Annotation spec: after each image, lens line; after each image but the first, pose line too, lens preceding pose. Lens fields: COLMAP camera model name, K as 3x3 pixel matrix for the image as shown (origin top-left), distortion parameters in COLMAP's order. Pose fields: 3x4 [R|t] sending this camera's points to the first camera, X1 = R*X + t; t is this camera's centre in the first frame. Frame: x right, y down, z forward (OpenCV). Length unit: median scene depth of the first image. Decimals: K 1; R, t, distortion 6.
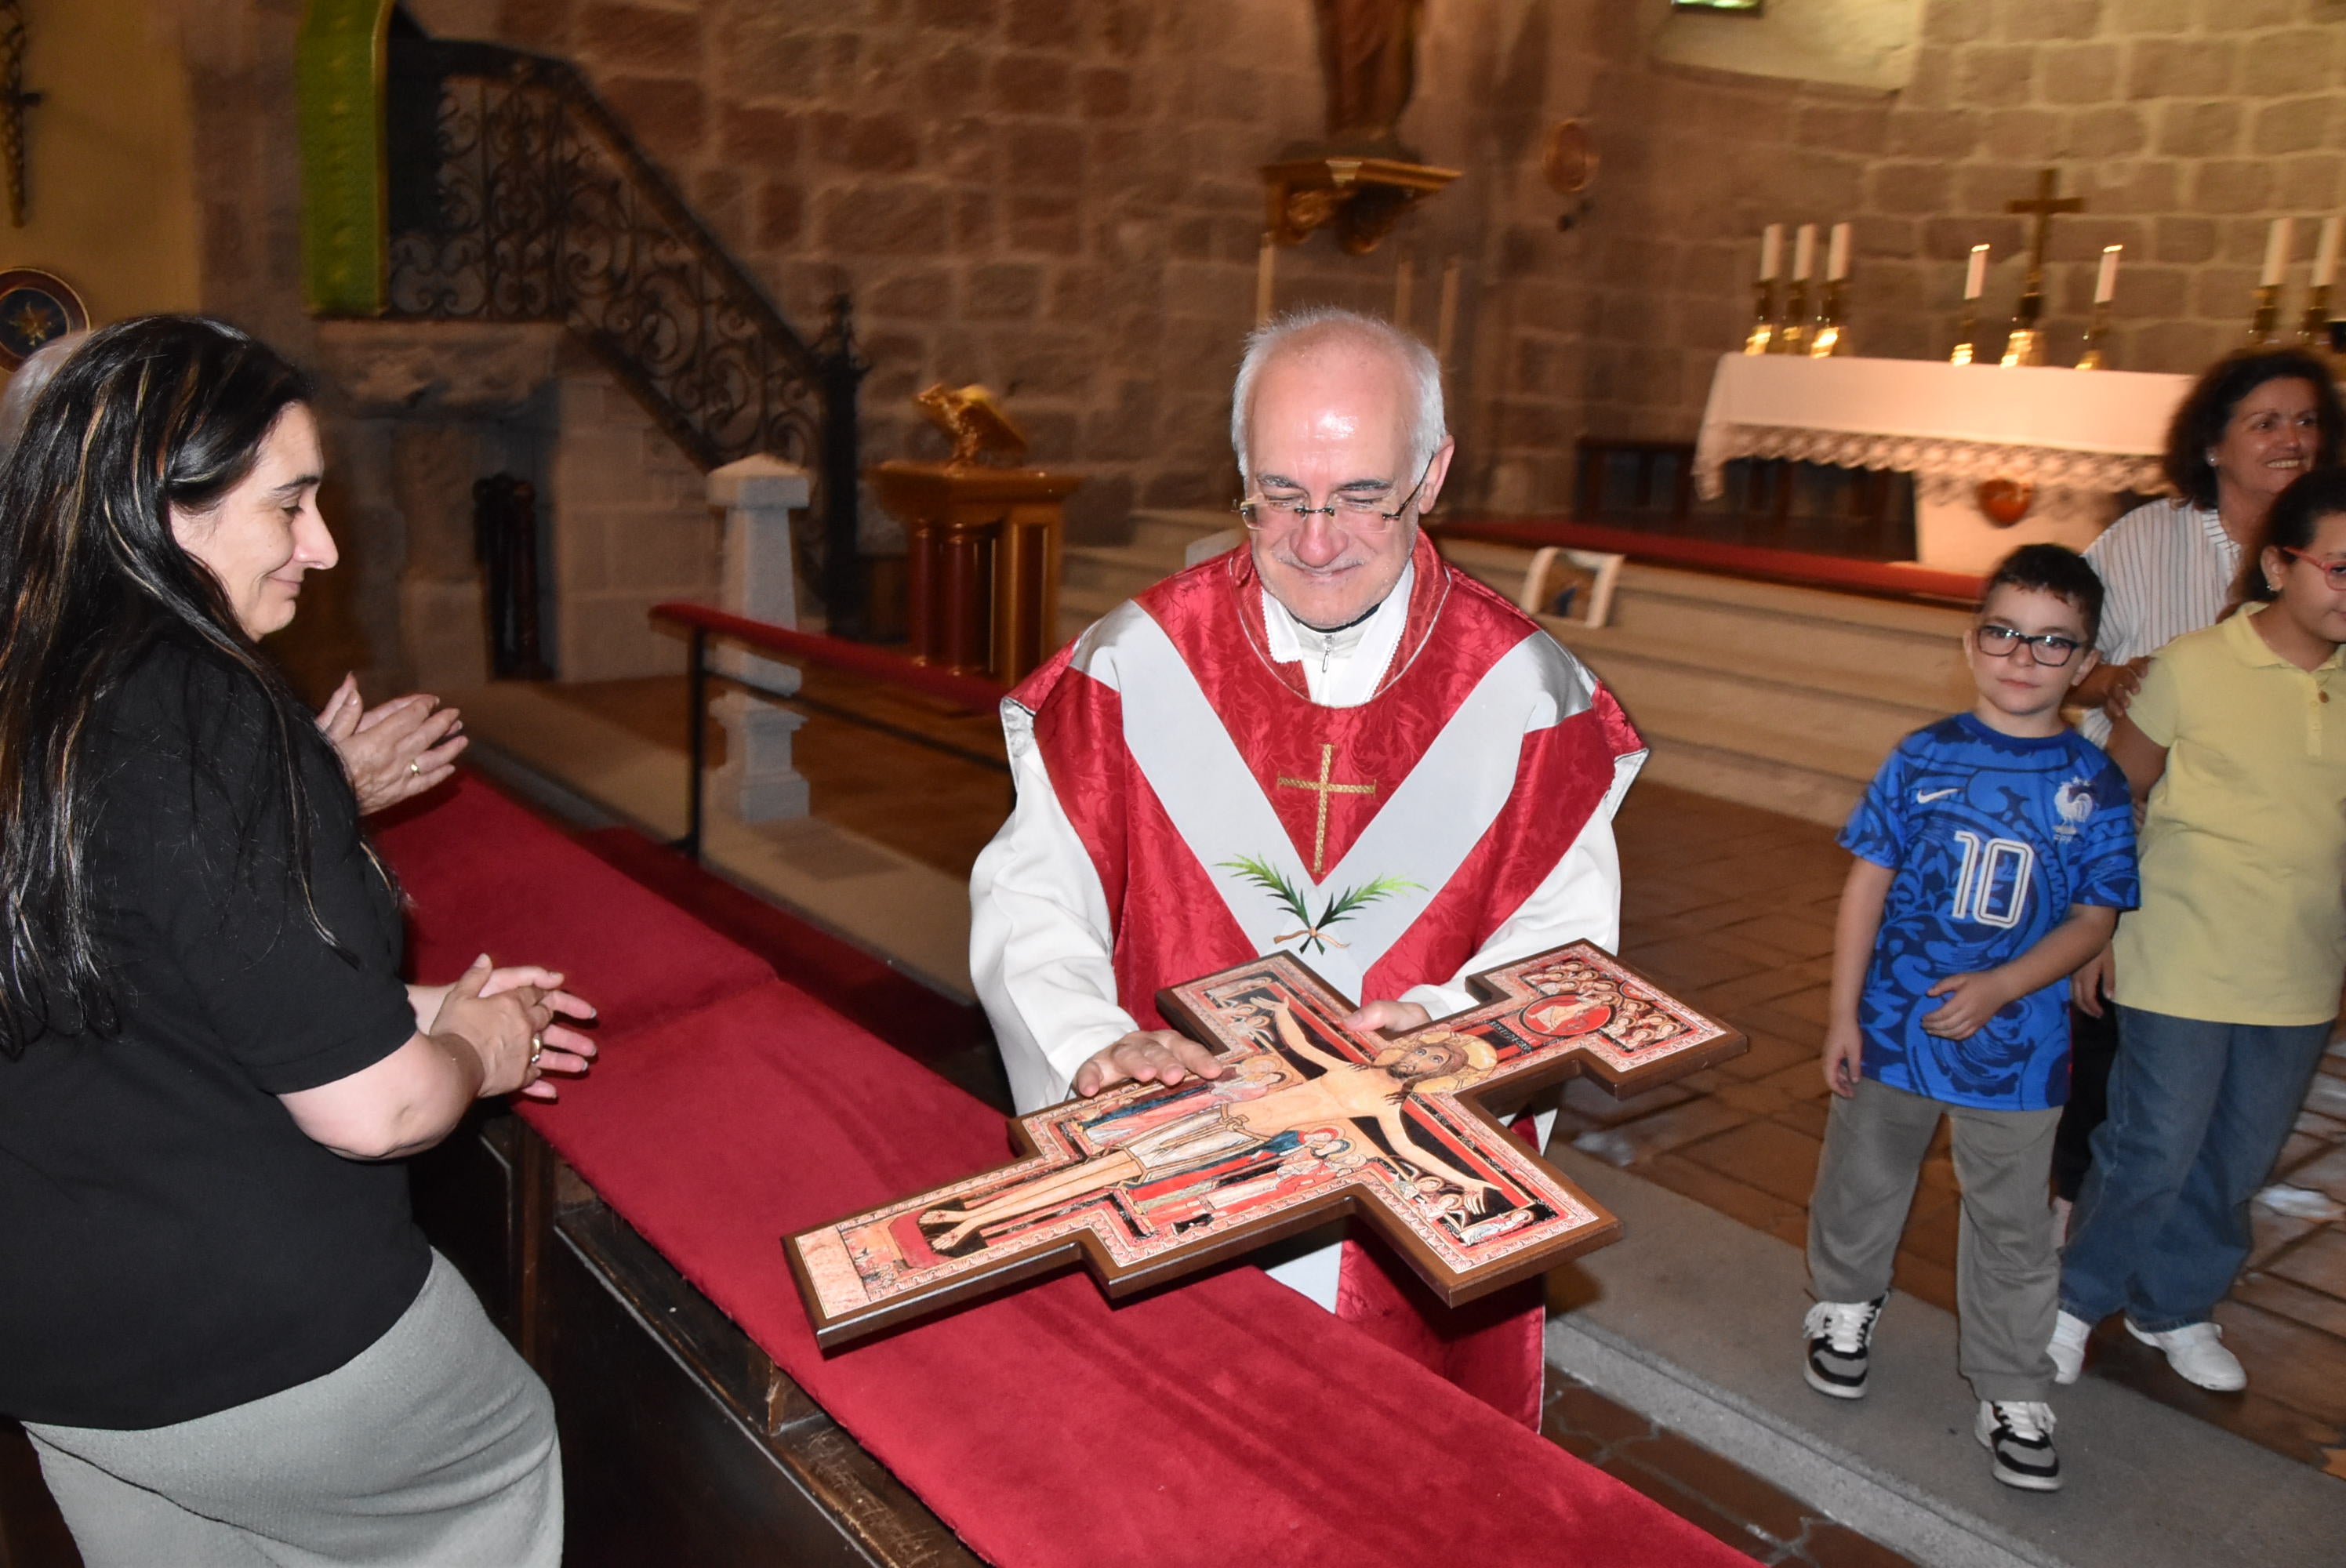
lens RADIAL K [[1860.8, 0, 1126.6], [0, 1860.8, 869.3], [0, 0, 1]] dist [-0.155144, 0.121334]
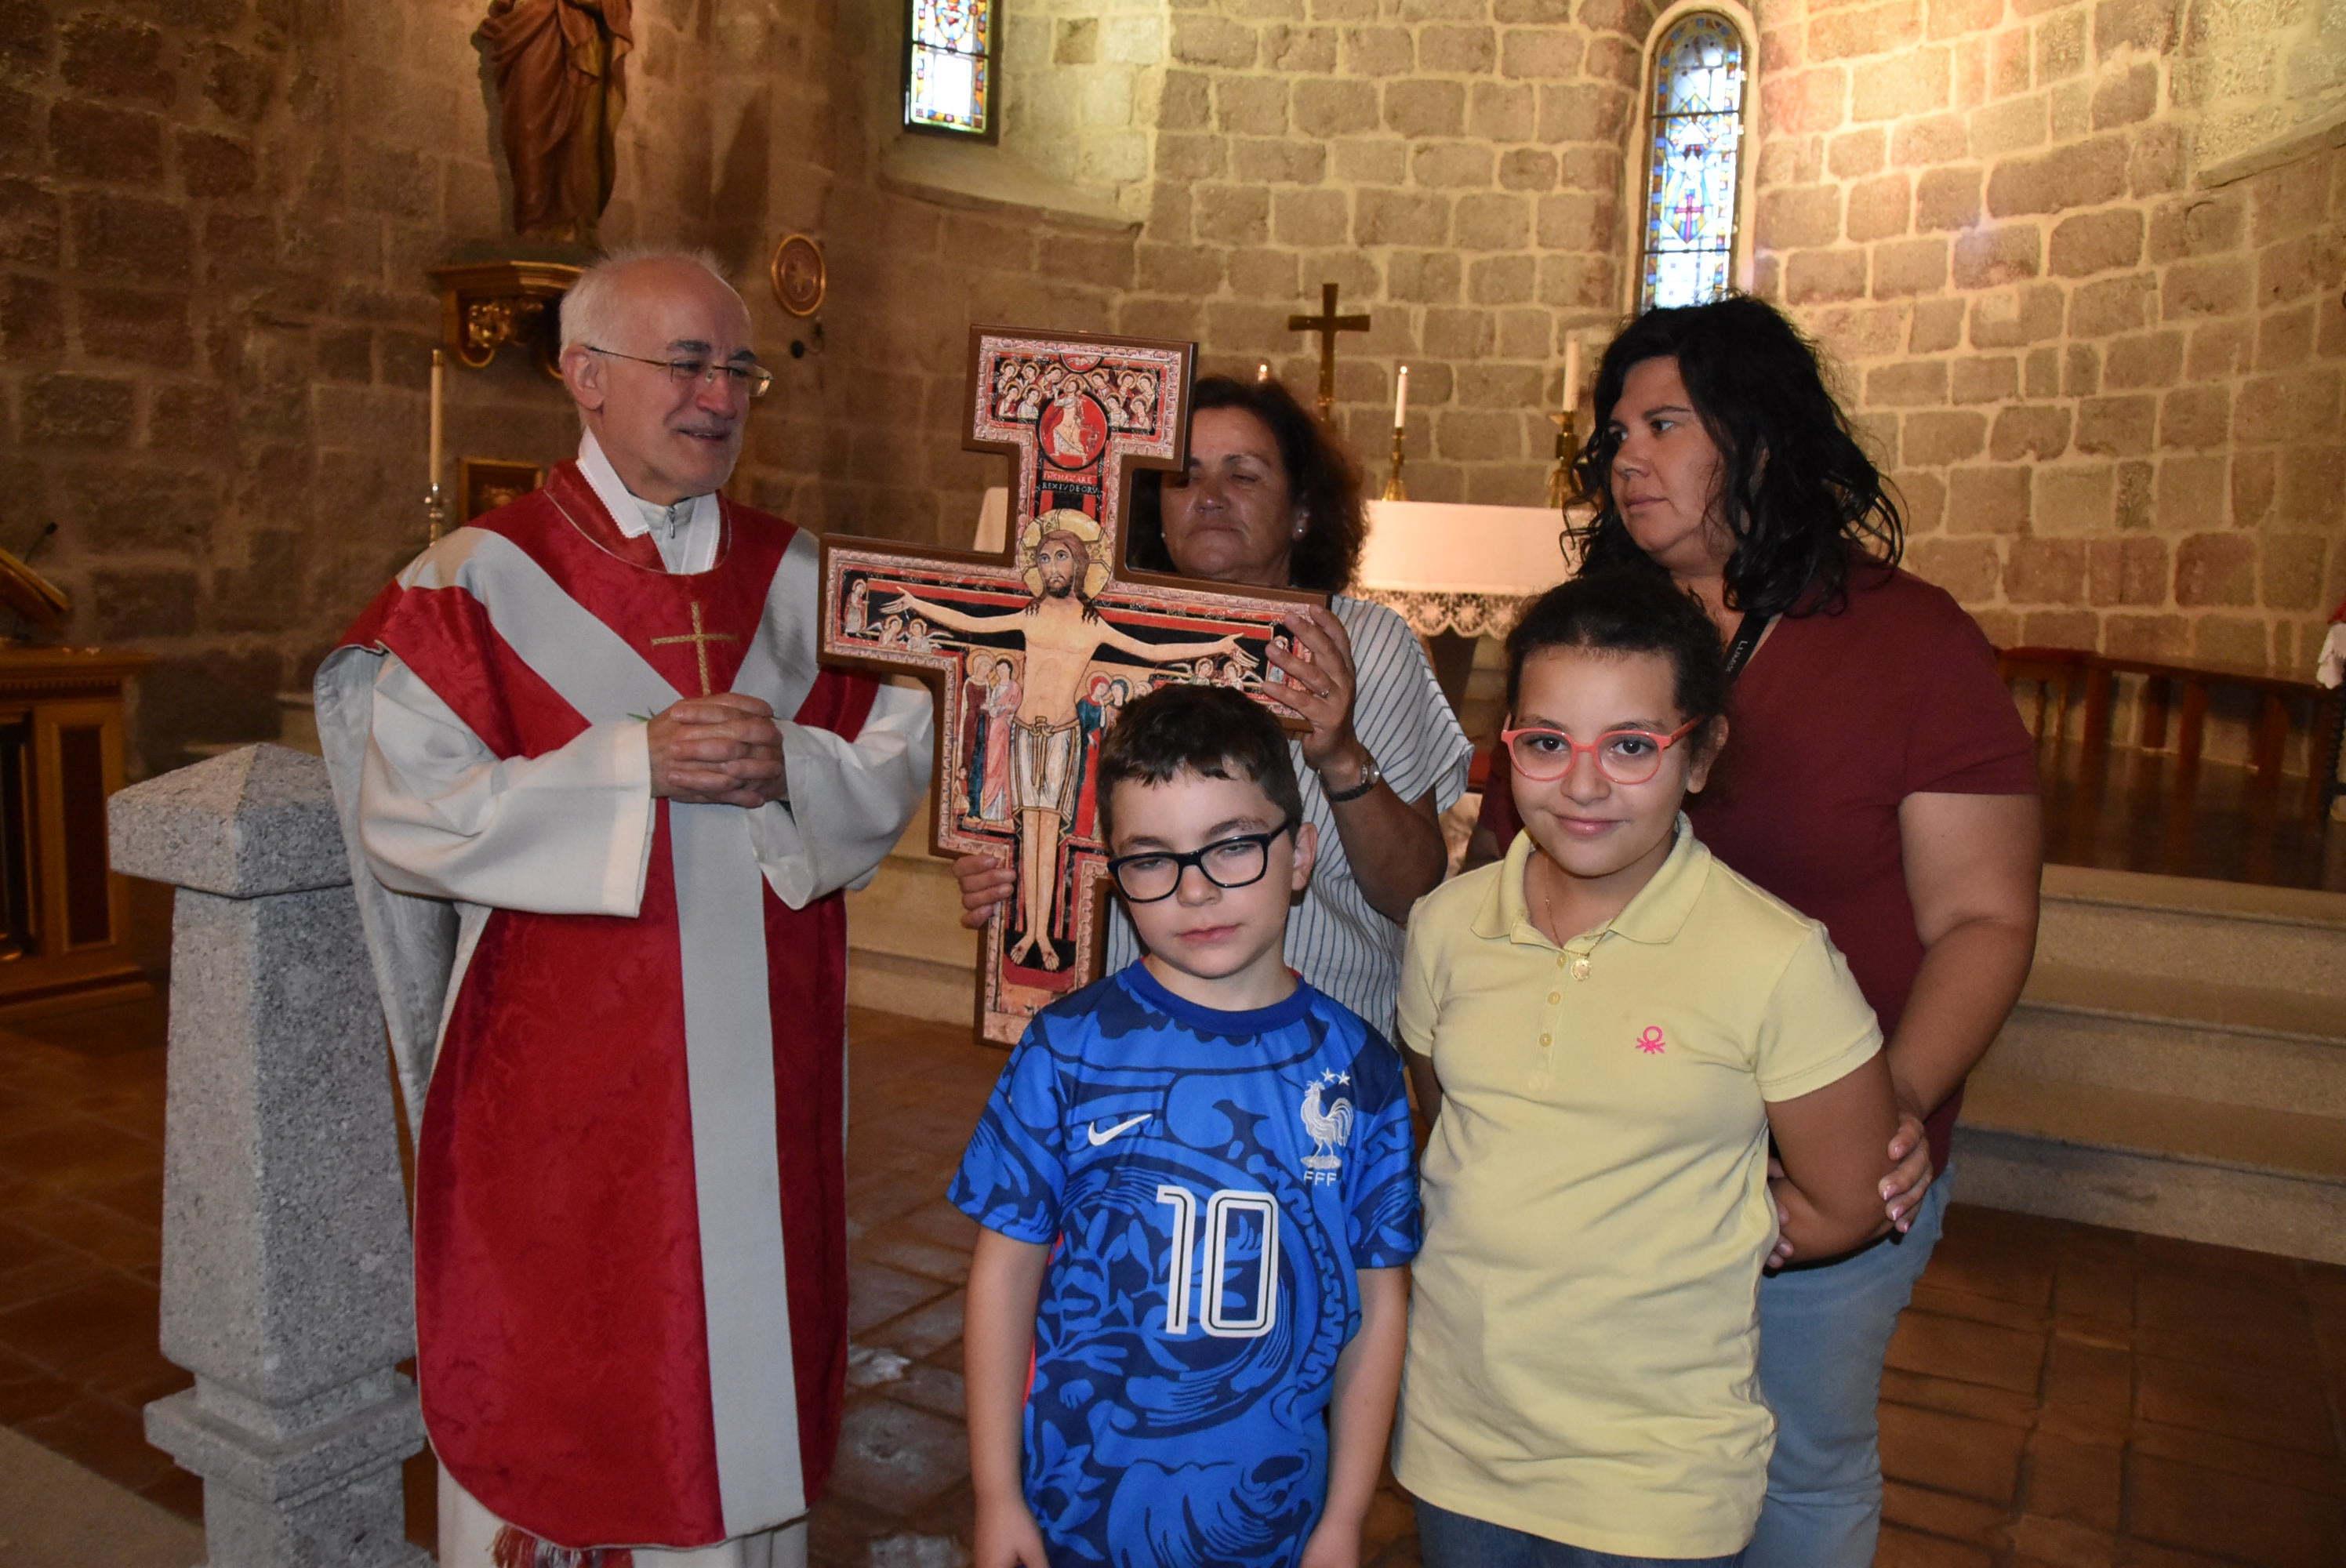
lens RADIAL K [[1860.8, 0, 1114.6], [0, 1860.8, 849.3], [0, 0, 1]] dist [-0.155144, 0.121334]
pose [[0.922761, -0.055864, 0.381302, 0.038721], [0.092526, 0.992612, -0.078490, -0.038999], [-0.374100, 0.107708, 0.921113, 0.183915]]
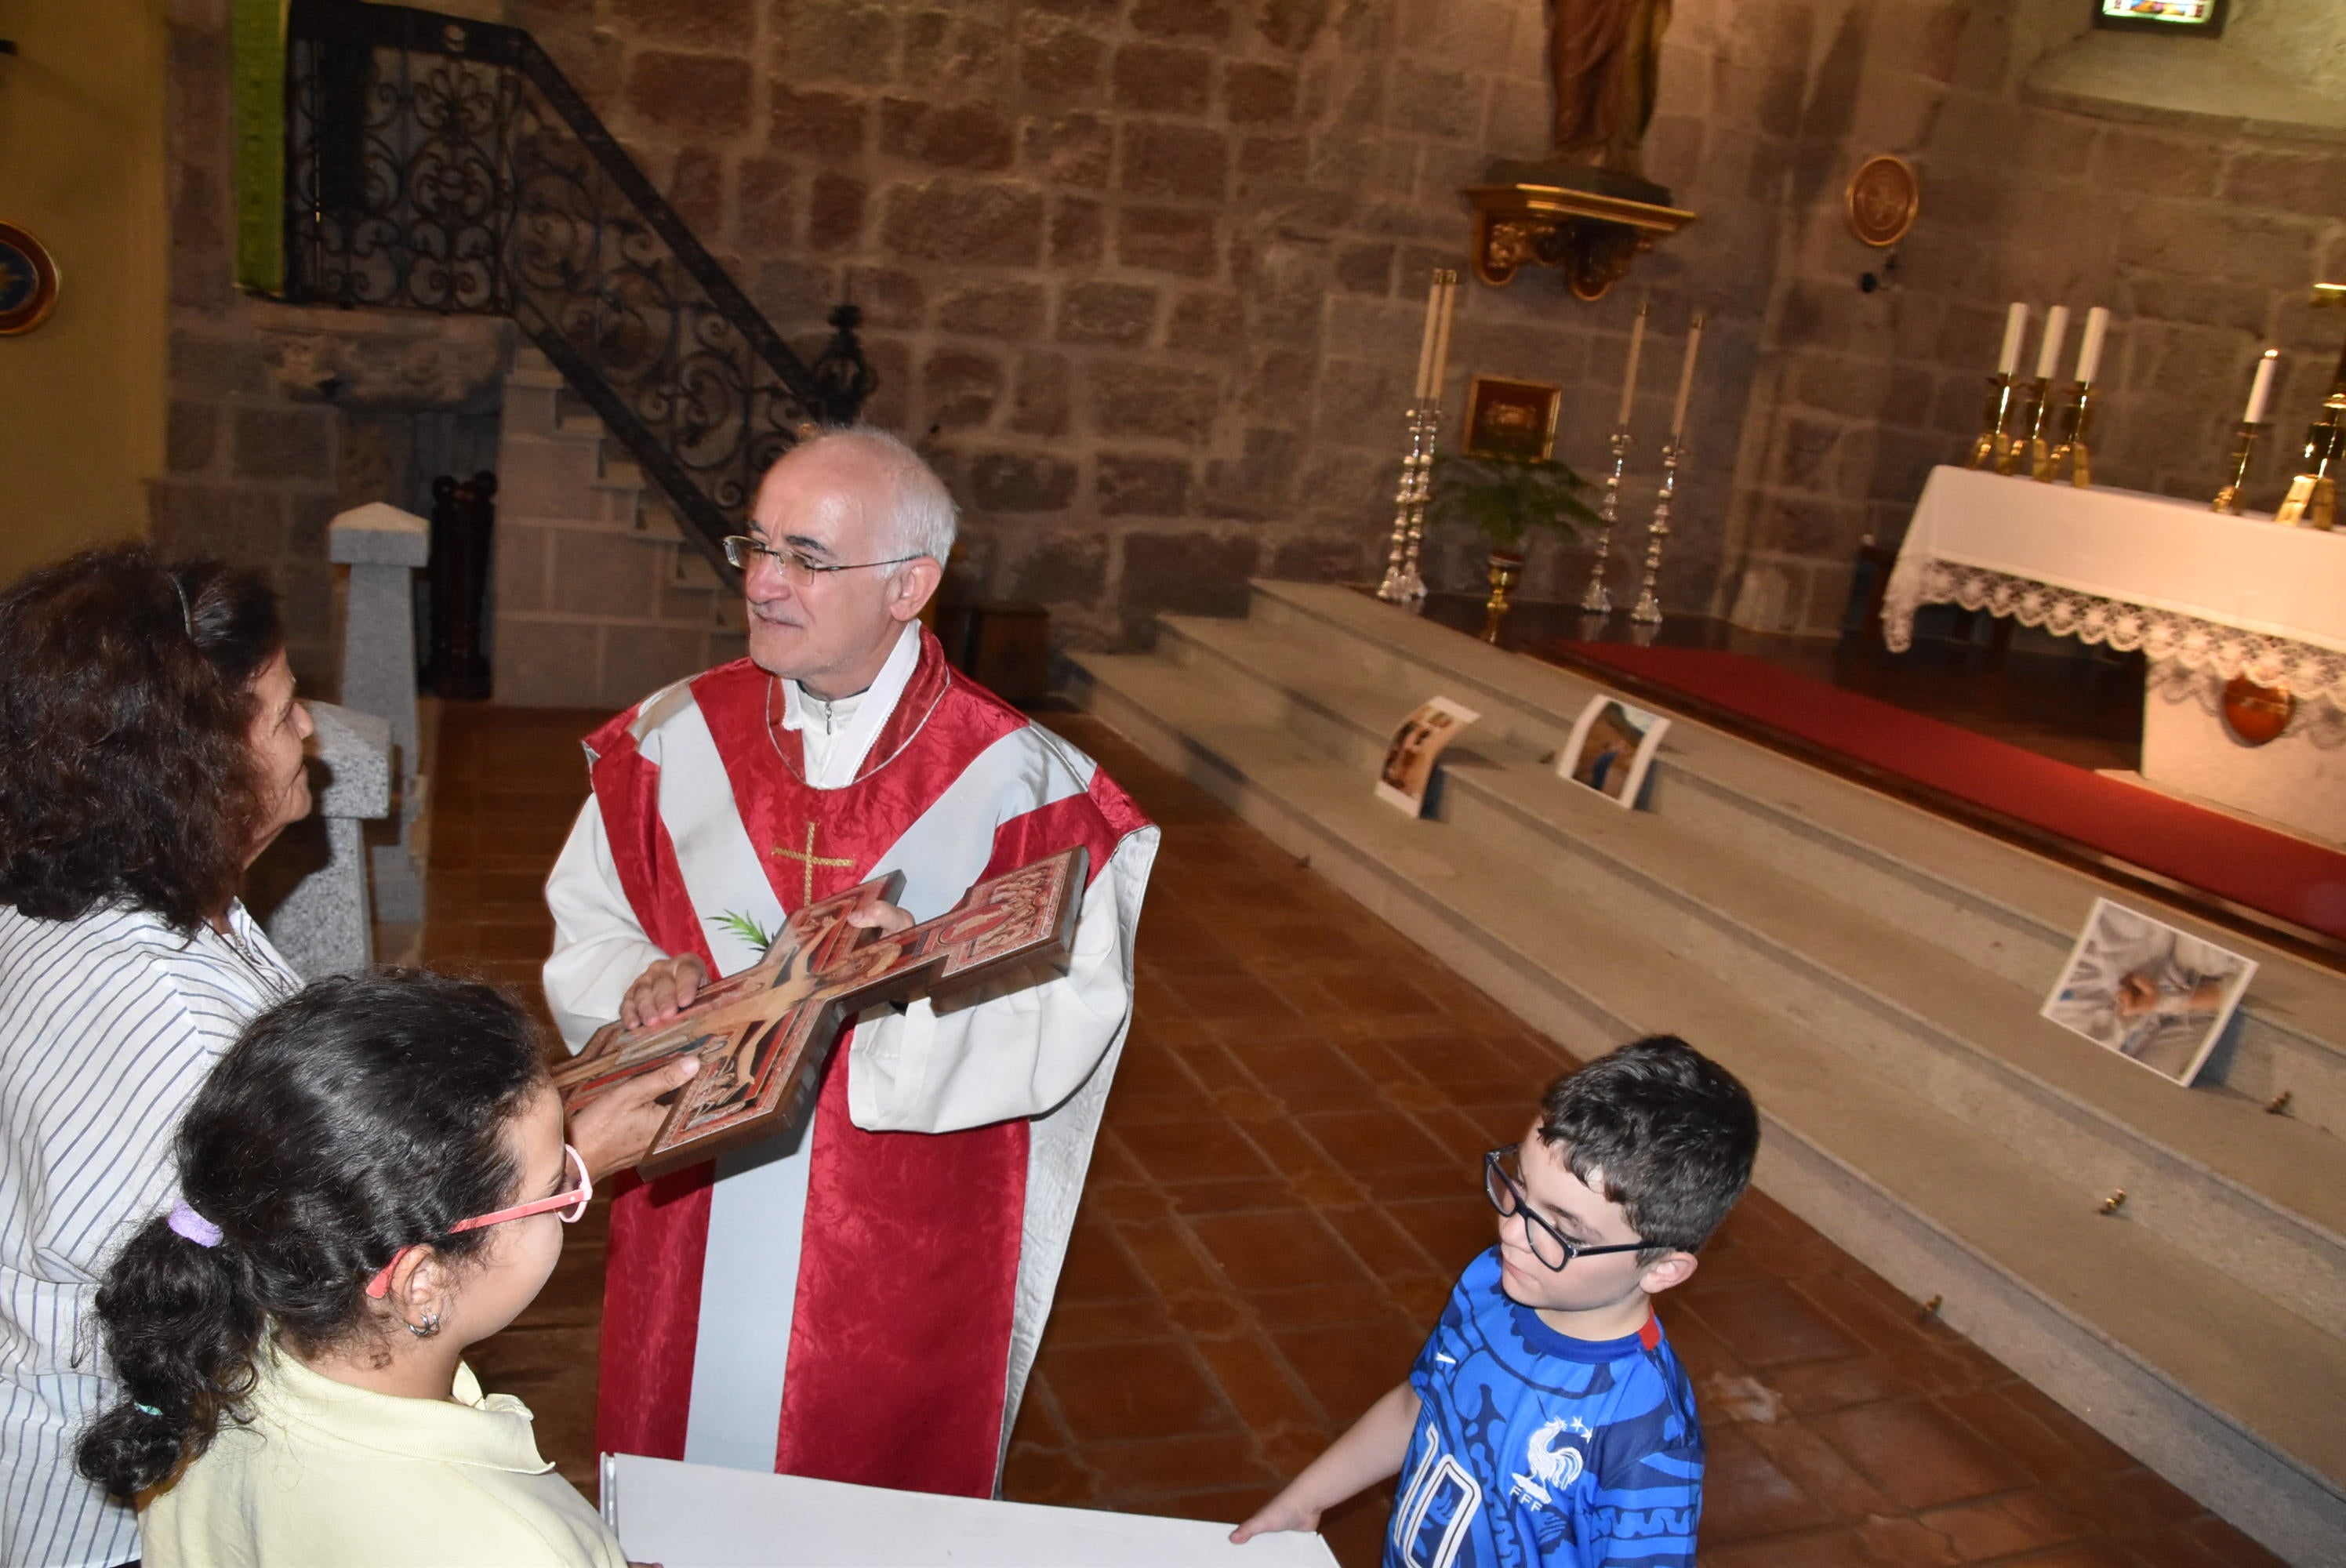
lens RADIAL K [[1860.8, 0, 1151.5], [0, 1860.8, 884.6], [0, 0, 1]] dist [-0.155144, 0.121334]
pose [[0.950307, 0.155483, -0.269705, 0.240970], [-0.154103, 0.987701, 0.026420, -0.076865], [0.270496, 0.016455, 0.962580, 0.176755]]
